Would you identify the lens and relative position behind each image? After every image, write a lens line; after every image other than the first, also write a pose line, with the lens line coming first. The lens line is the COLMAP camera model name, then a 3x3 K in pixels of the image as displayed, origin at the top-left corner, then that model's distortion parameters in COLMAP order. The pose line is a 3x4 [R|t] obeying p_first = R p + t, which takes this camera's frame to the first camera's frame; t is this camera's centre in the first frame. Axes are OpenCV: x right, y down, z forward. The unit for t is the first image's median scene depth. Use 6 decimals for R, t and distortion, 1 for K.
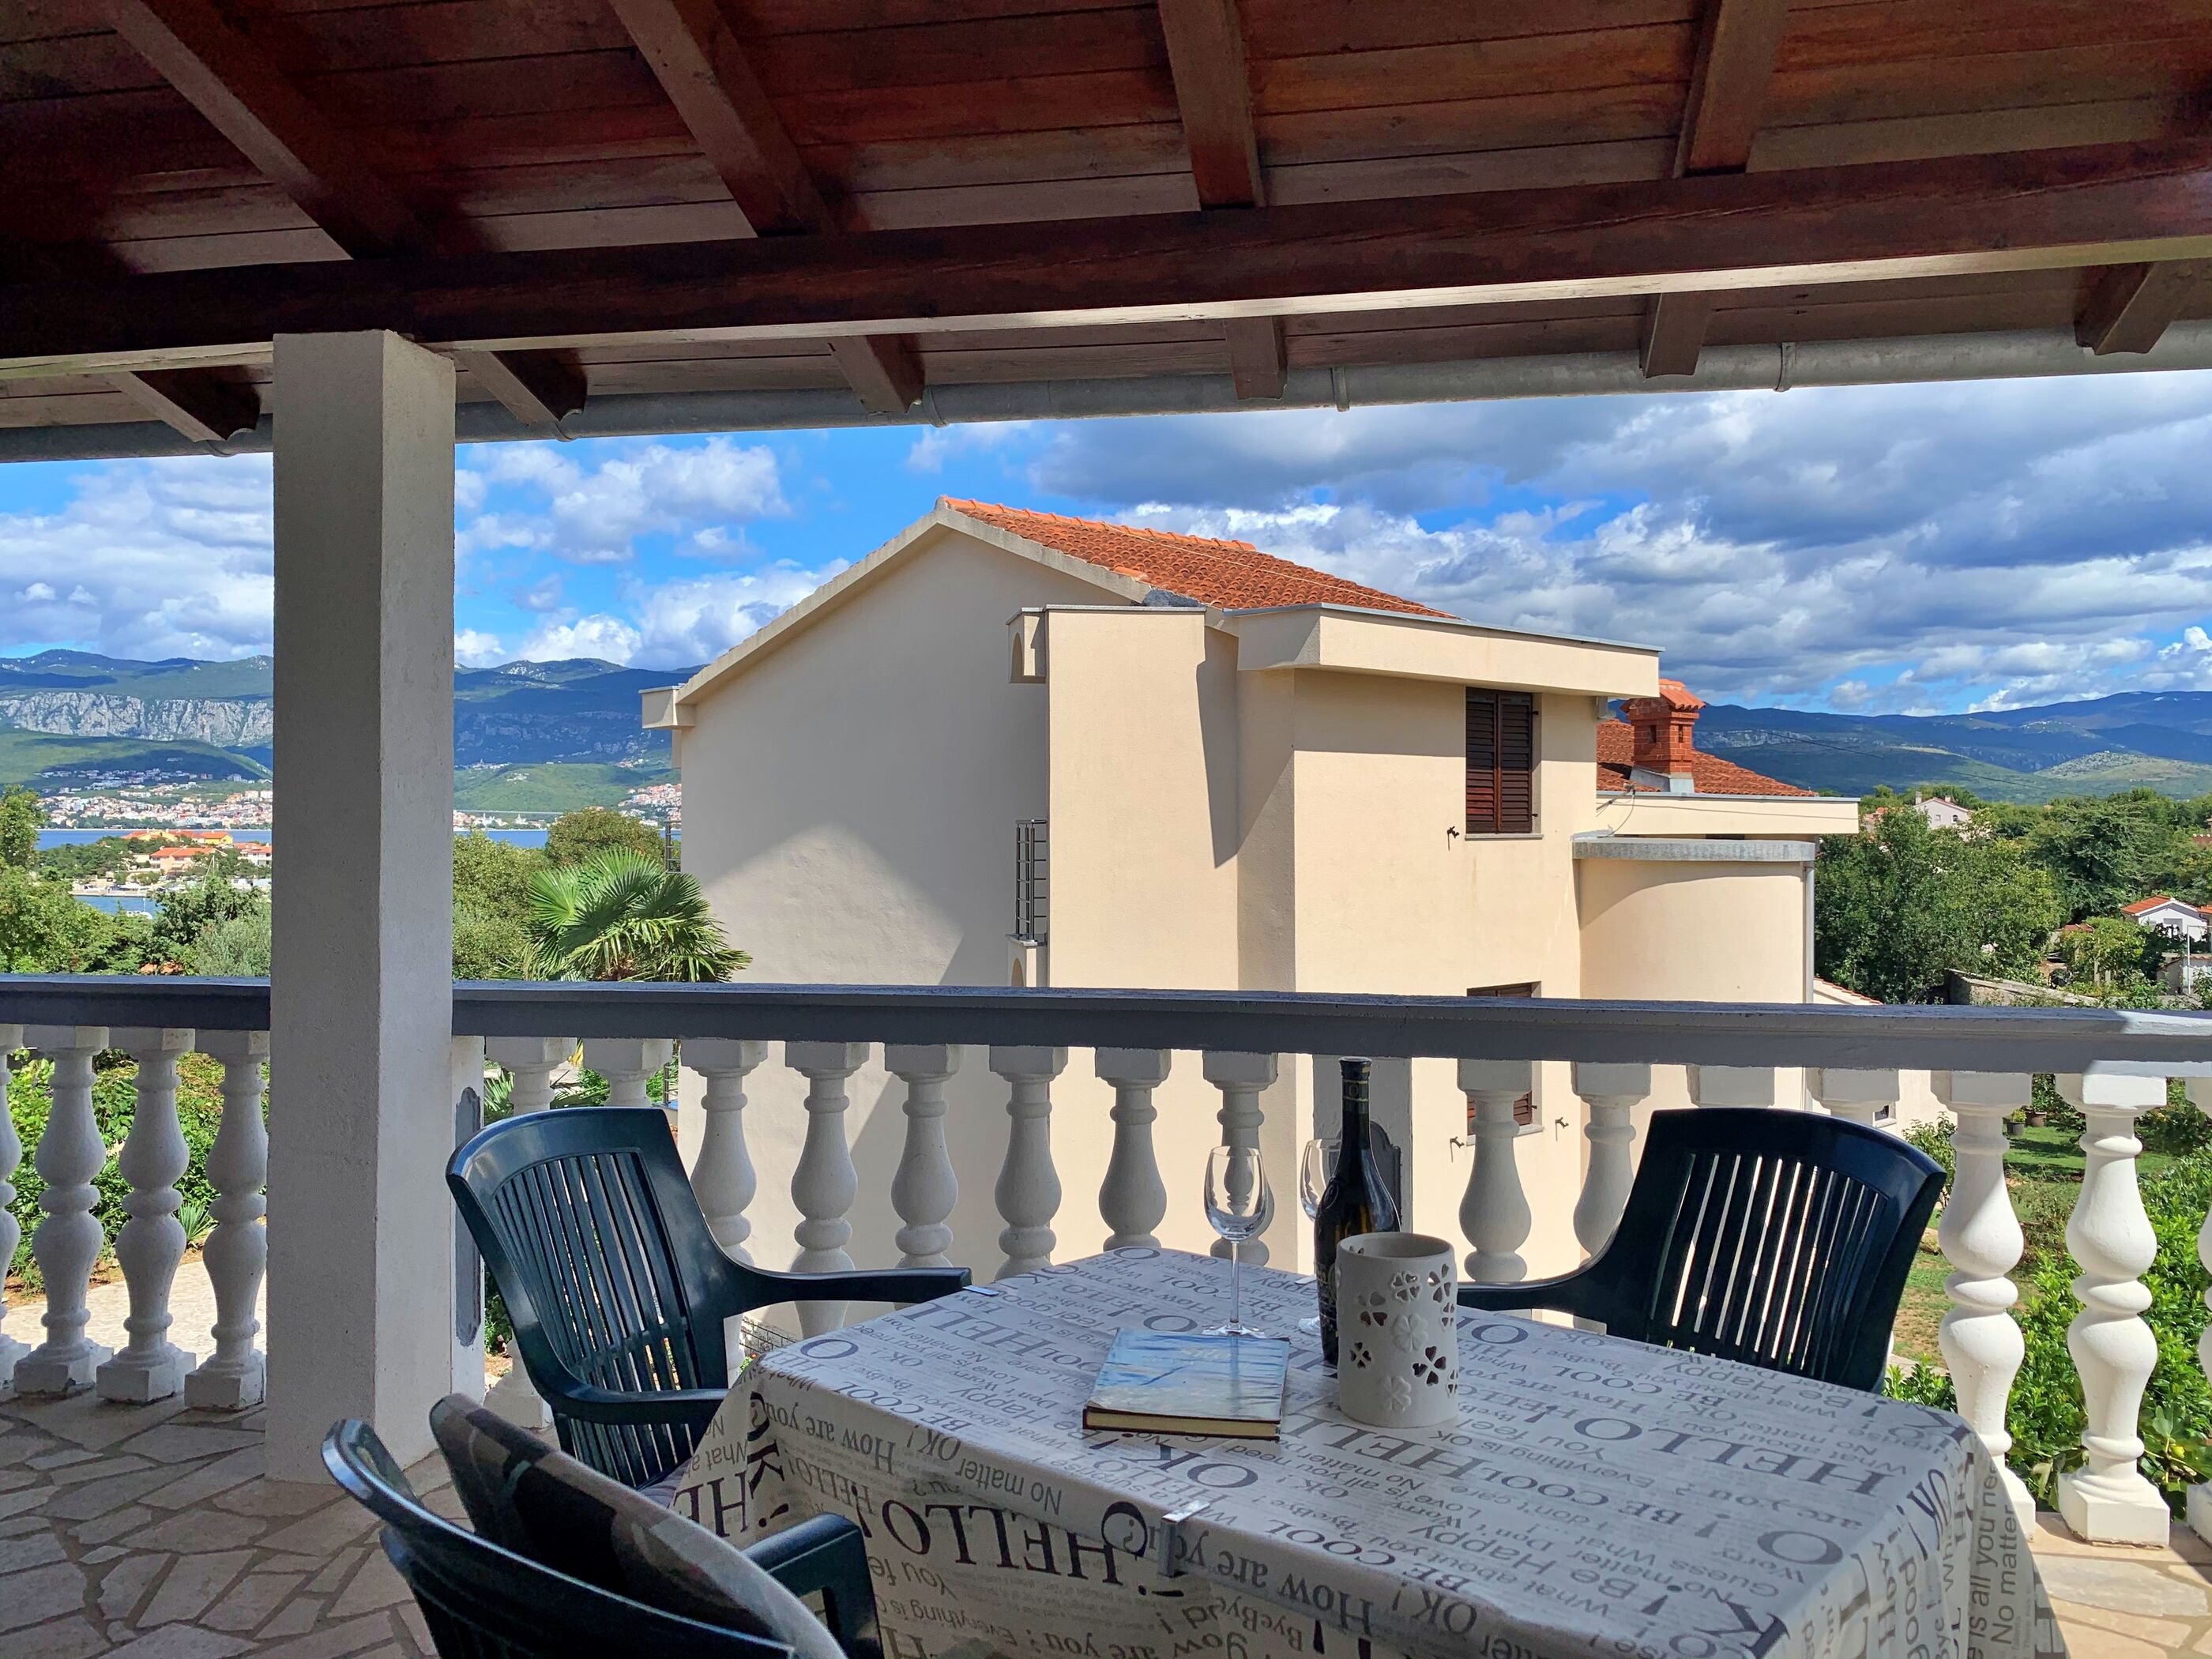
lens RADIAL K [[1733.4, 0, 1106.0], [0, 1733.4, 829.5], [0, 0, 1]] dist [0.064206, 0.004852]
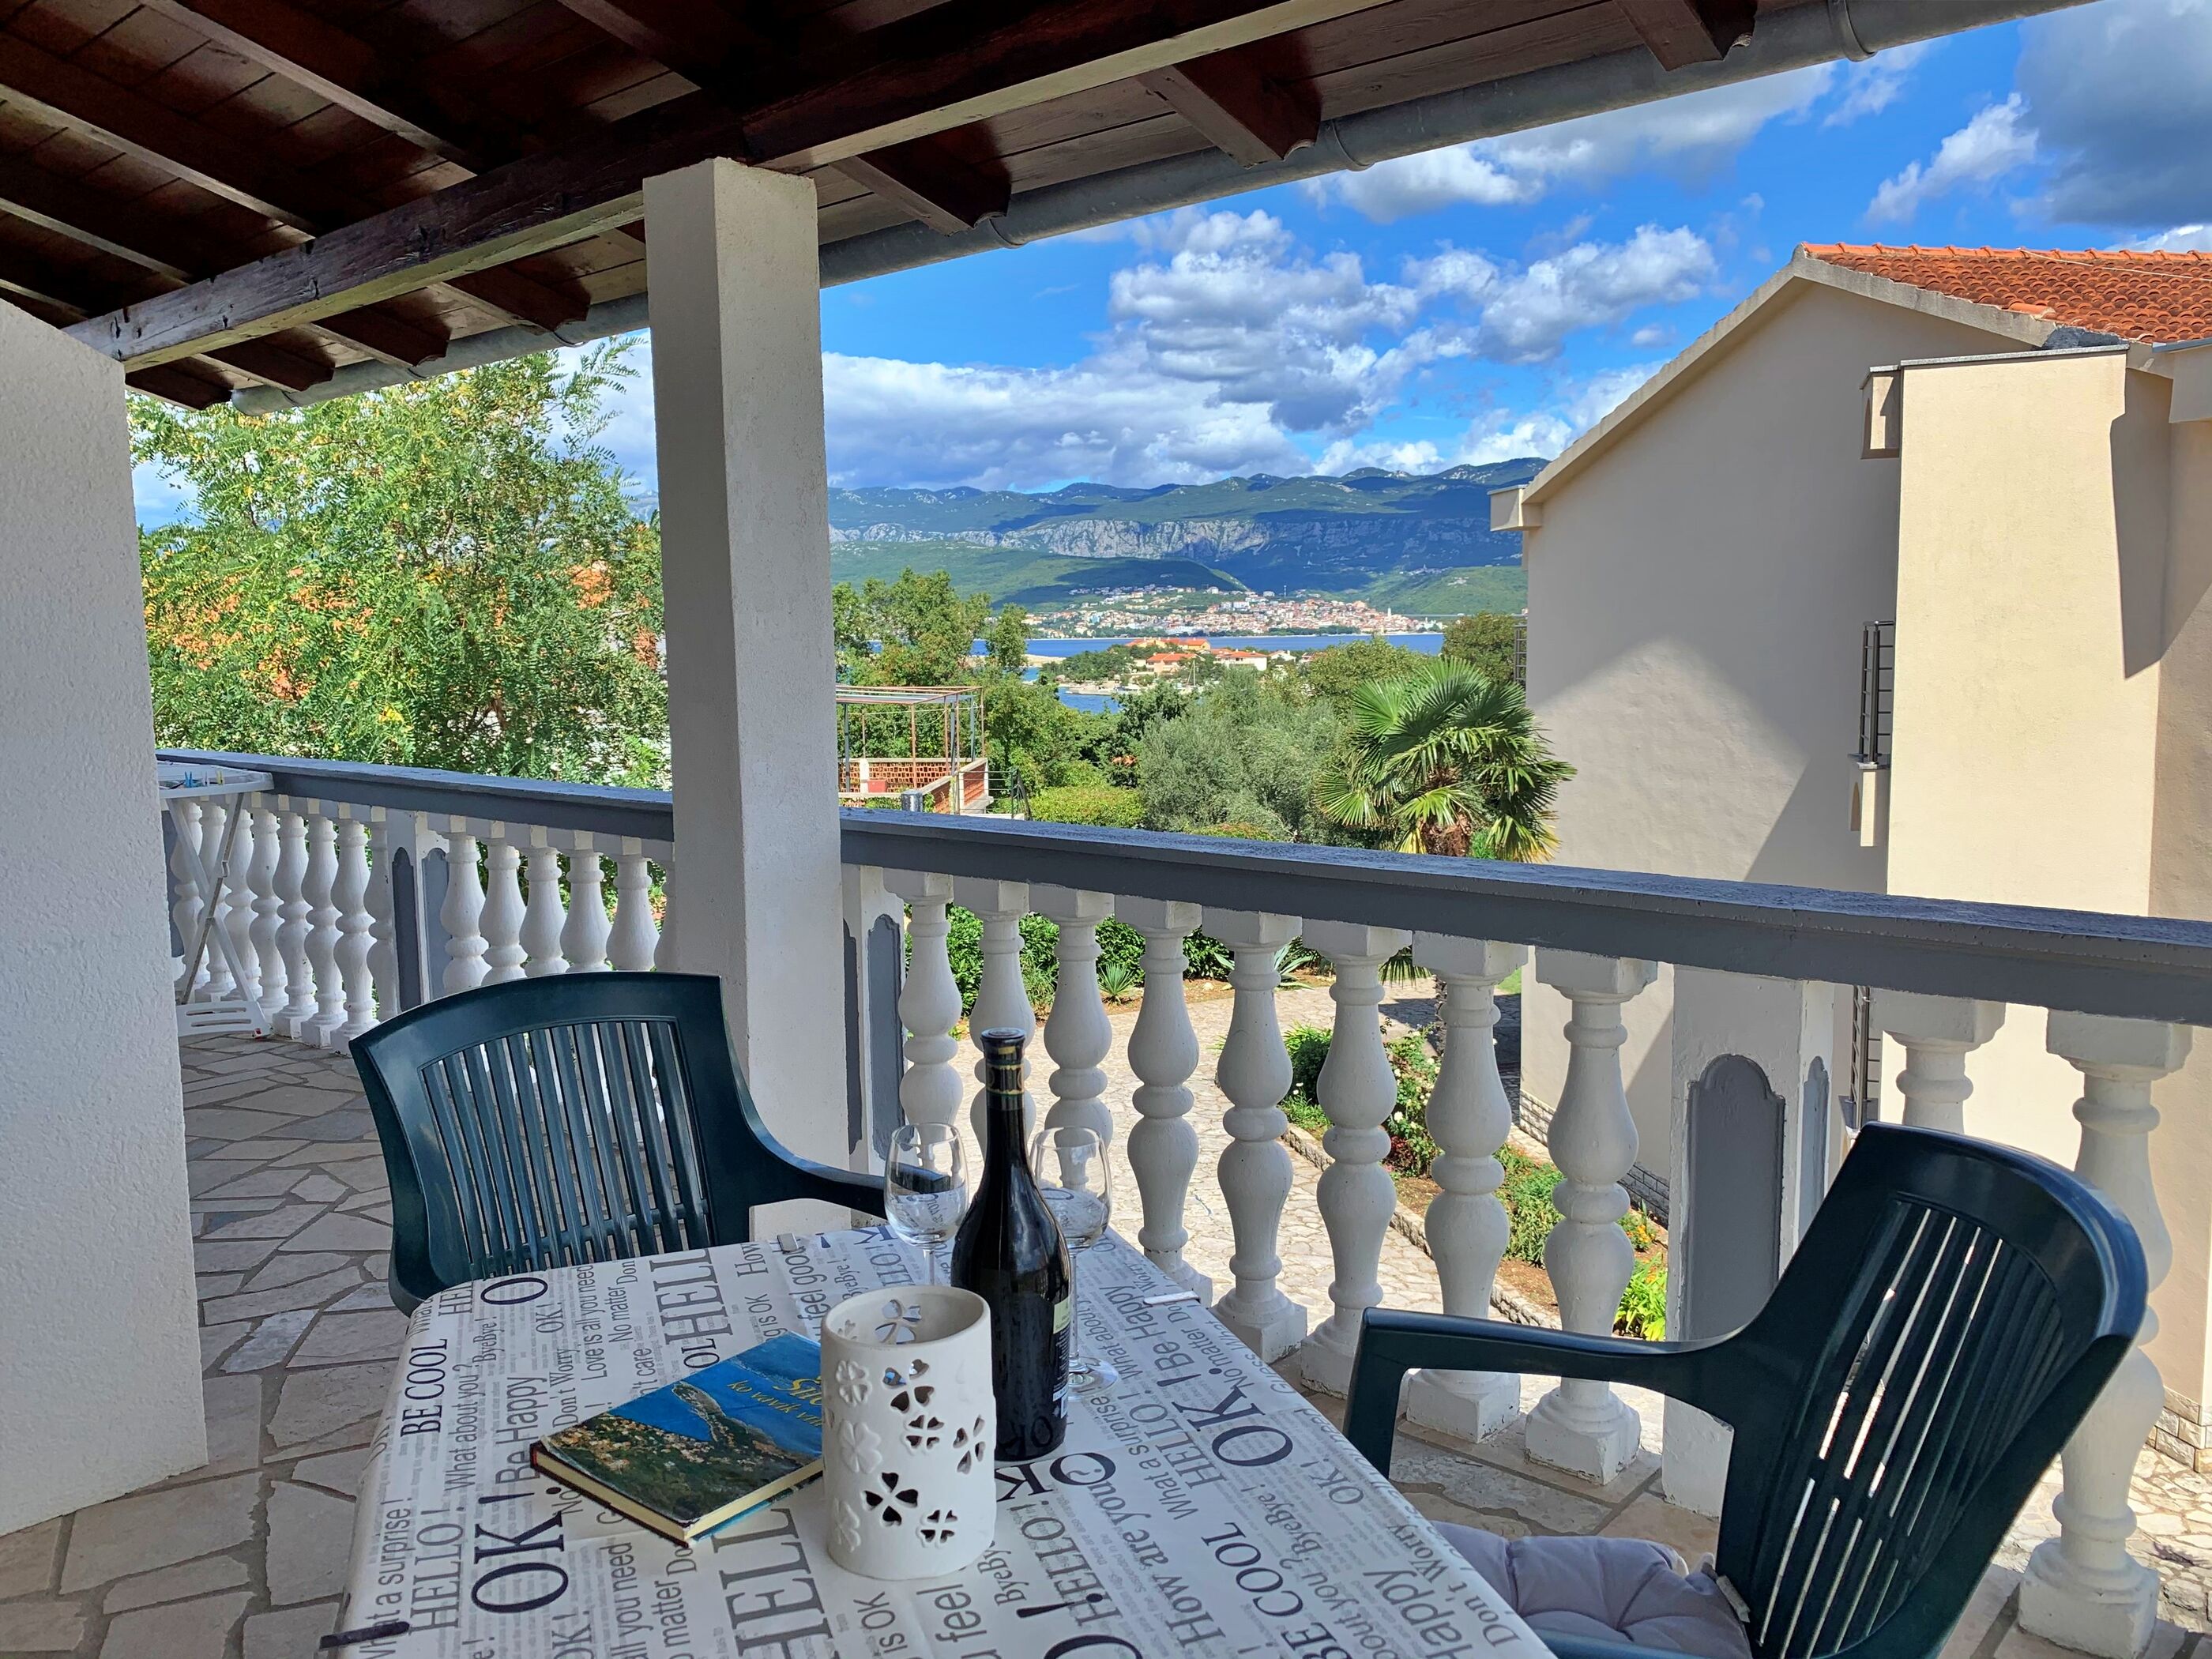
lens RADIAL K [[1719.4, 0, 1124.0], [0, 1719.4, 825.8], [0, 0, 1]] dist [0.010408, -0.007275]
pose [[0.848562, 0.045255, -0.527158, 0.084387], [0.015468, 0.993788, 0.110212, -0.003798], [0.528871, -0.101675, 0.842590, 0.070769]]
